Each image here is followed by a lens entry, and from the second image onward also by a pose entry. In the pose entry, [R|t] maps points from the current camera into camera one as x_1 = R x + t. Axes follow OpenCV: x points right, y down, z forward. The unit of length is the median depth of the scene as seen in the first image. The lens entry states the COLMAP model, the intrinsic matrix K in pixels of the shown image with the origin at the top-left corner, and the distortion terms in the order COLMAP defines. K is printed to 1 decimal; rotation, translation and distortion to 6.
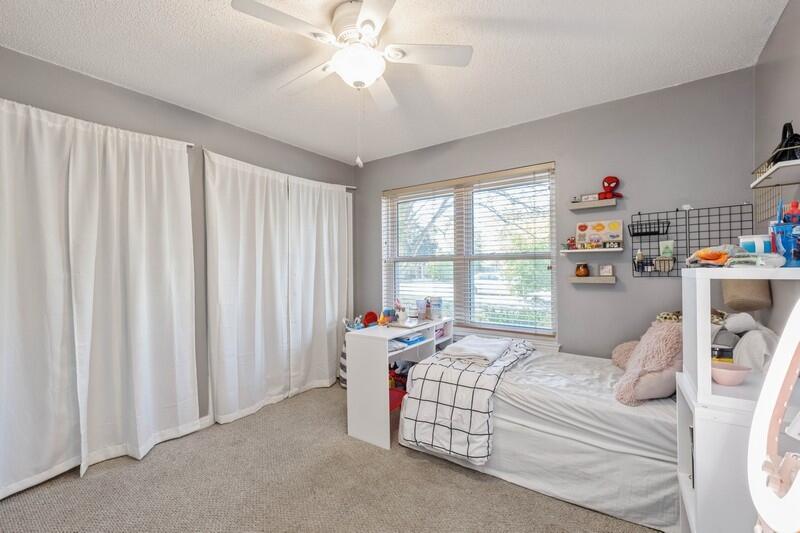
lens RADIAL K [[336.8, 0, 402.6], [0, 336.8, 267.6], [0, 0, 1]] dist [-0.000206, -0.000121]
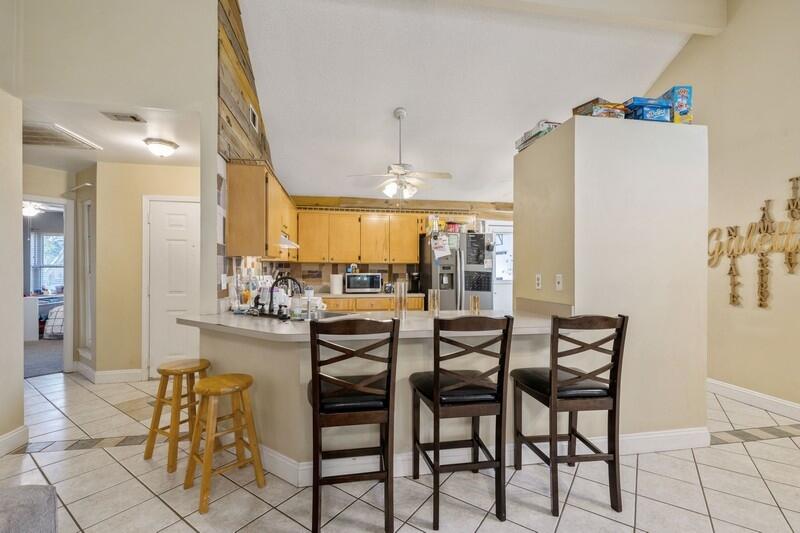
lens RADIAL K [[357.7, 0, 397.1], [0, 357.7, 270.3], [0, 0, 1]] dist [-0.001557, -0.000371]
pose [[0.710969, 0.009260, 0.703162, -0.014475], [-0.008383, 0.999954, -0.004692, -0.013674], [-0.703173, -0.002558, 0.711014, -2.781130]]
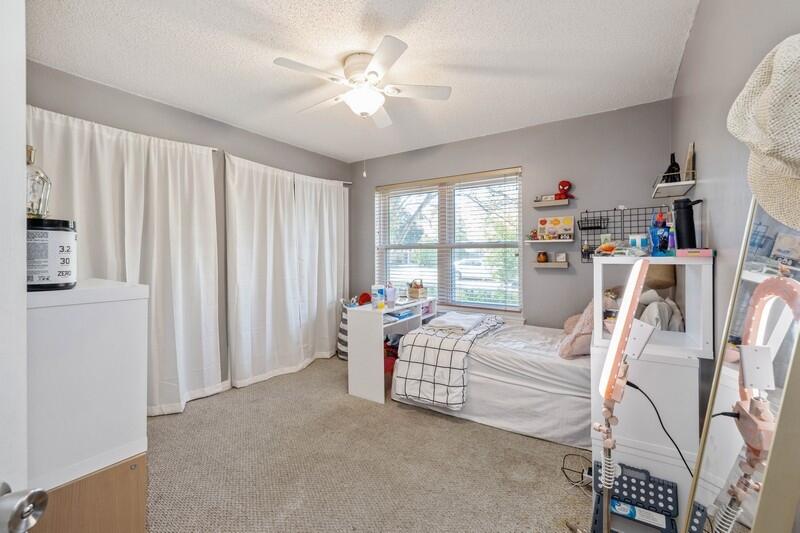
lens RADIAL K [[332.5, 0, 398.9], [0, 332.5, 253.9], [0, 0, 1]] dist [-0.000828, -0.000065]
pose [[0.999548, 0.003569, 0.029844, -0.022053], [-0.003628, 0.999992, 0.001920, -0.004513], [-0.029837, -0.002028, 0.999553, -0.195045]]
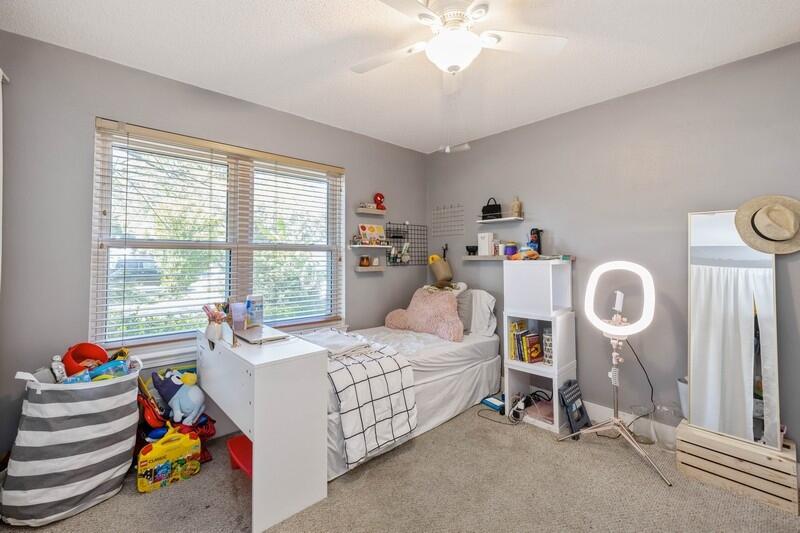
lens RADIAL K [[347.3, 0, 381.9], [0, 347.3, 245.9], [0, 0, 1]] dist [0.000636, 0.000060]
pose [[0.244064, 0.041766, 0.968859, -0.756394], [-0.005134, 0.999114, -0.041777, 0.004324], [-0.969746, 0.005222, 0.244062, 0.645024]]
